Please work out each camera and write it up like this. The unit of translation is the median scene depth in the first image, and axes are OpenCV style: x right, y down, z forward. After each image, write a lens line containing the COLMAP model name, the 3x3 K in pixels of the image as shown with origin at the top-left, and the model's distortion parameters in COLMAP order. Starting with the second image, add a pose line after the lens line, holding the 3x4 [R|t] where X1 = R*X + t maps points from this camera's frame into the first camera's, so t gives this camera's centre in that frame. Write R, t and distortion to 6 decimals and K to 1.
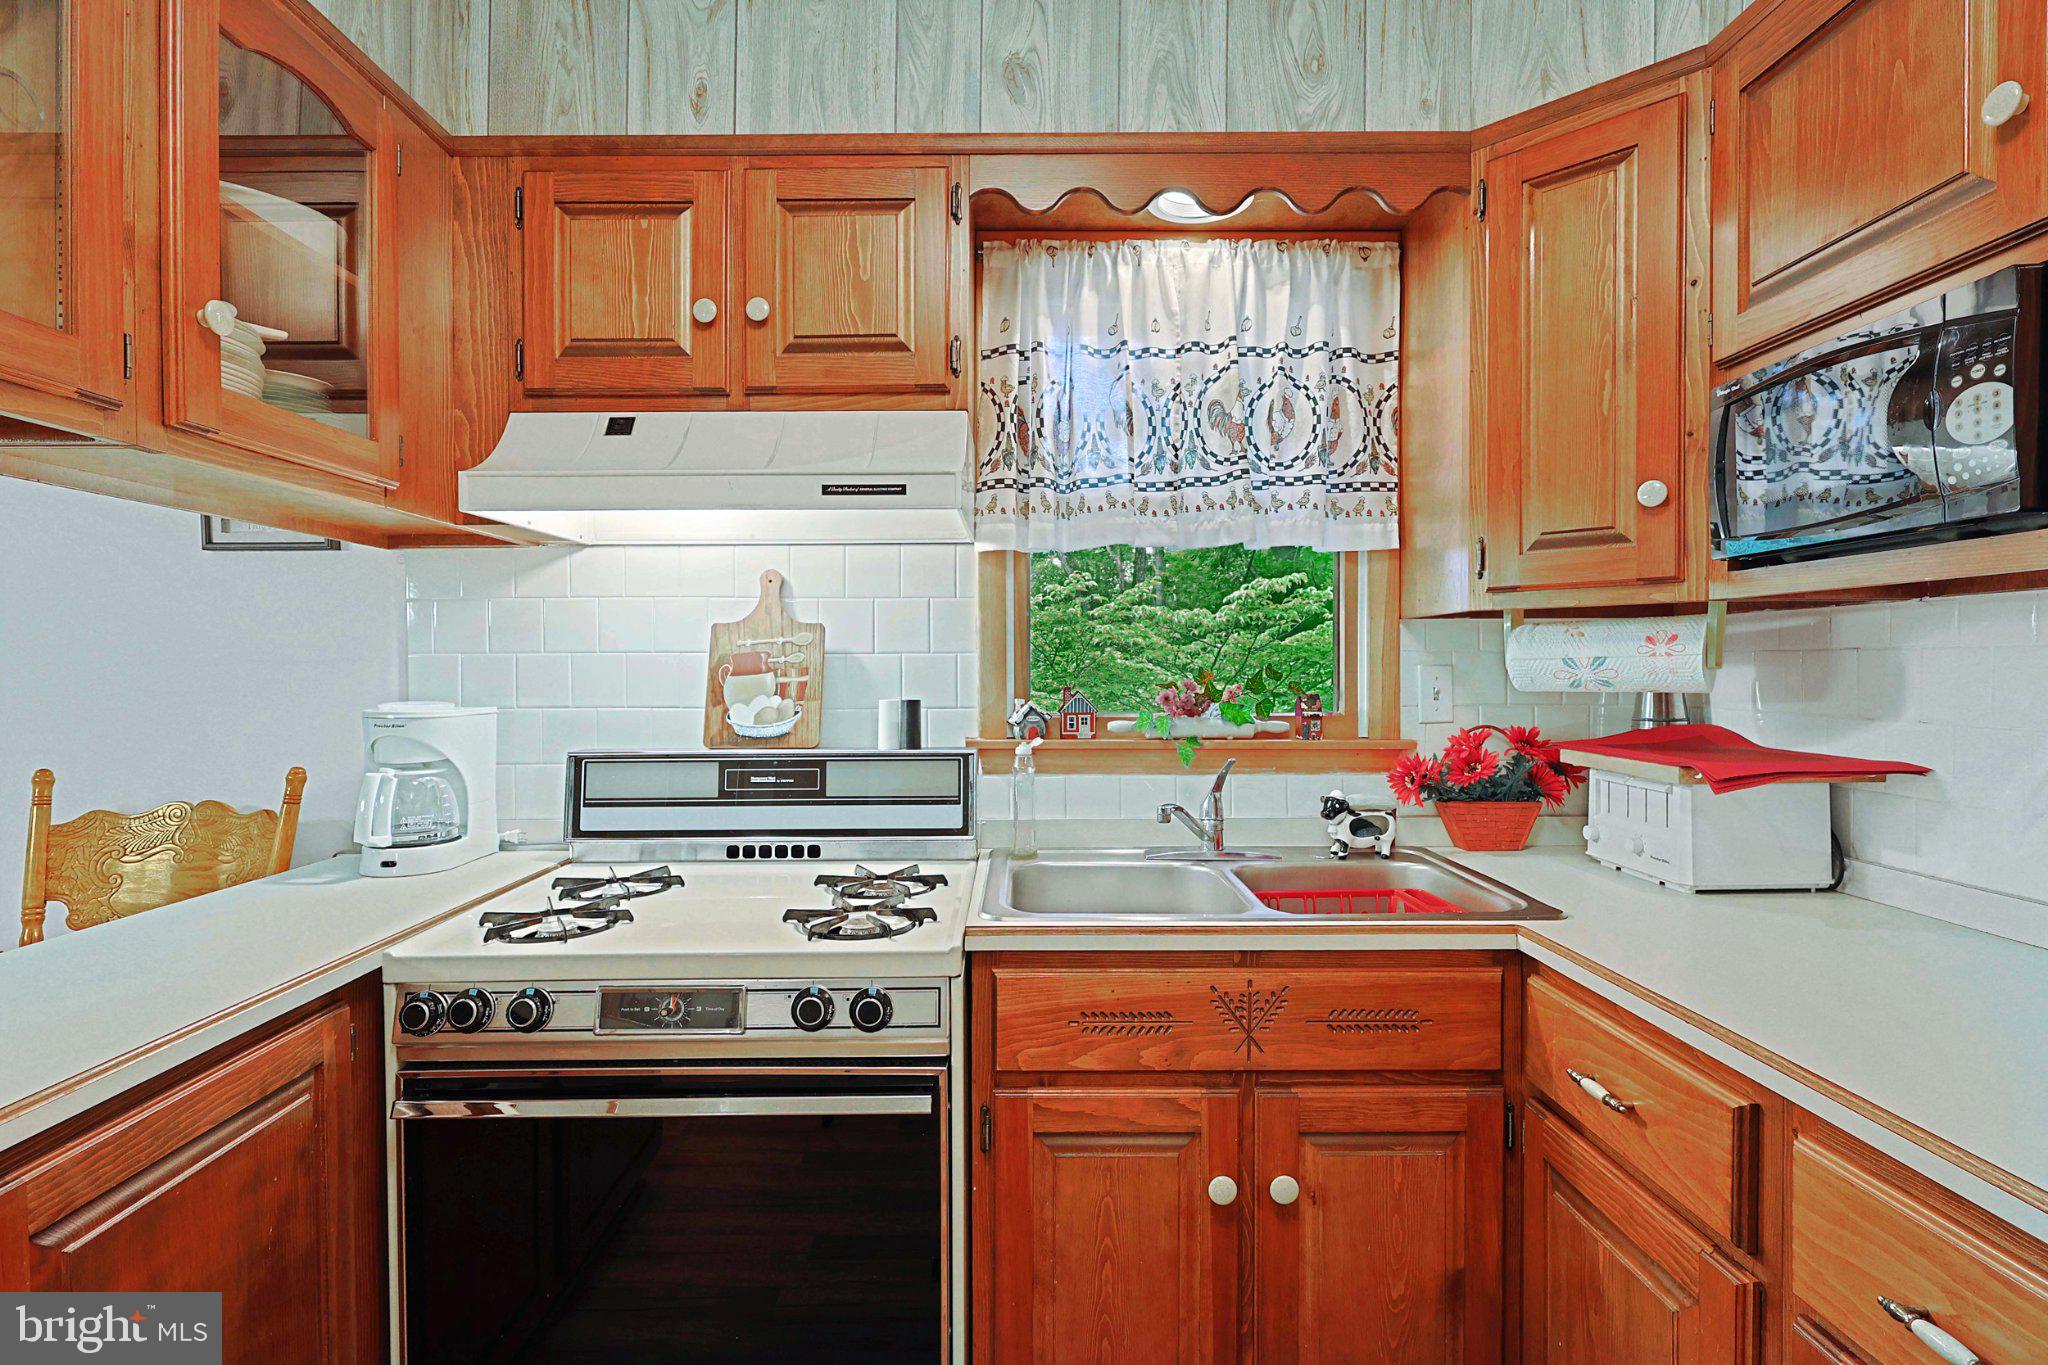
lens RADIAL K [[1010.7, 0, 1011.1], [0, 1010.7, 679.5], [0, 0, 1]] dist [0.000026, 0.000773]
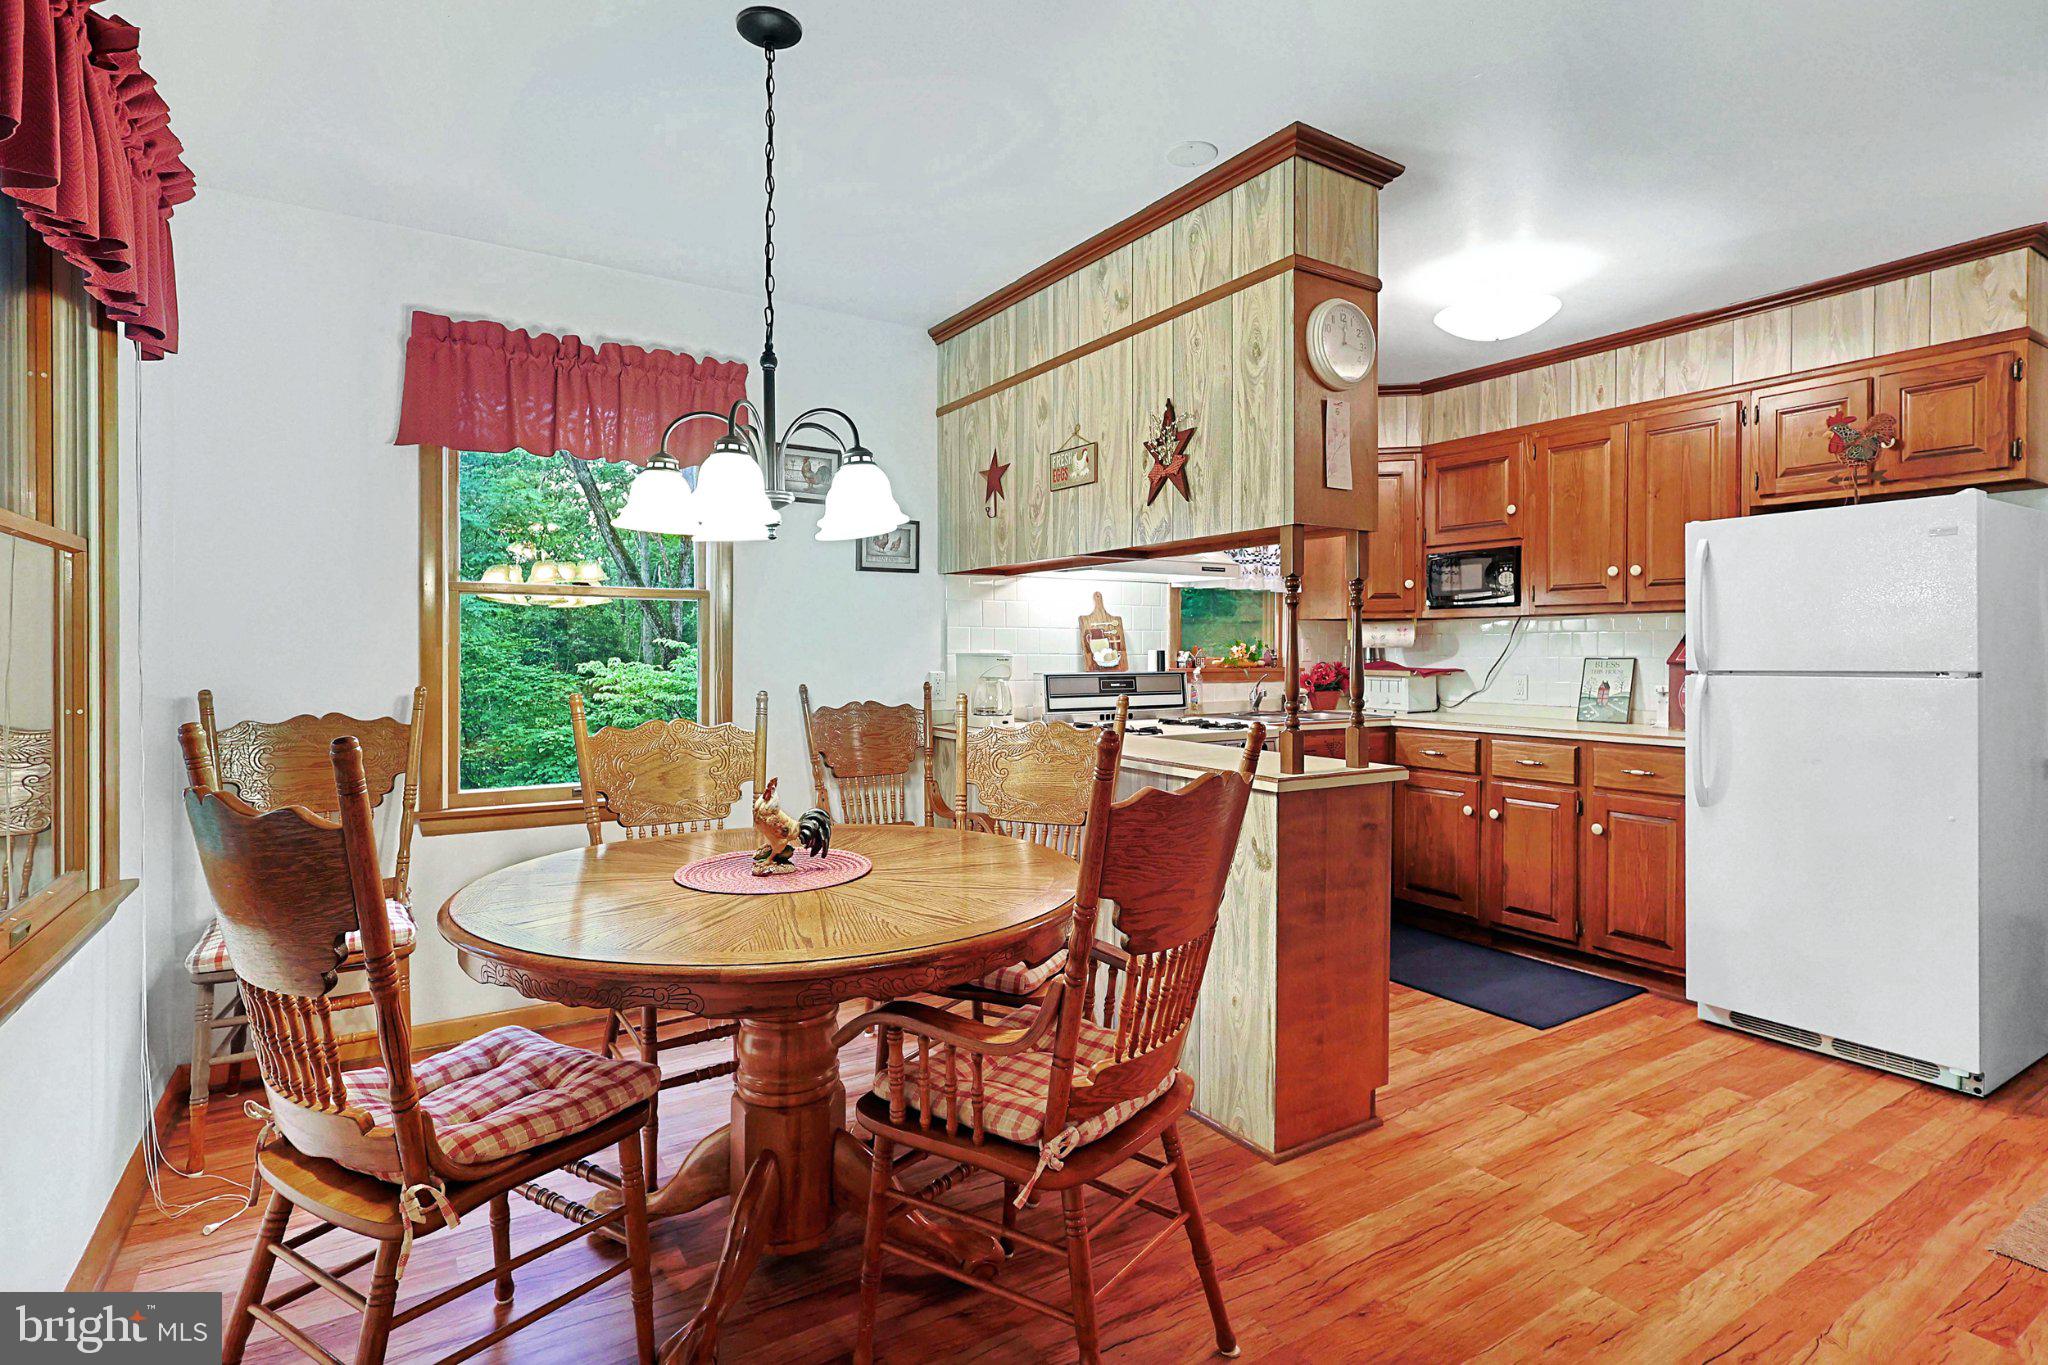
lens RADIAL K [[1019.7, 0, 1034.6], [0, 1019.7, 656.7], [0, 0, 1]] dist [0.002138, 0.001697]
pose [[0.839230, 0.002420, 0.543771, -1.814137], [0.001801, 0.999972, -0.007229, 0.057422], [-0.543774, 0.007046, 0.839202, -0.910670]]
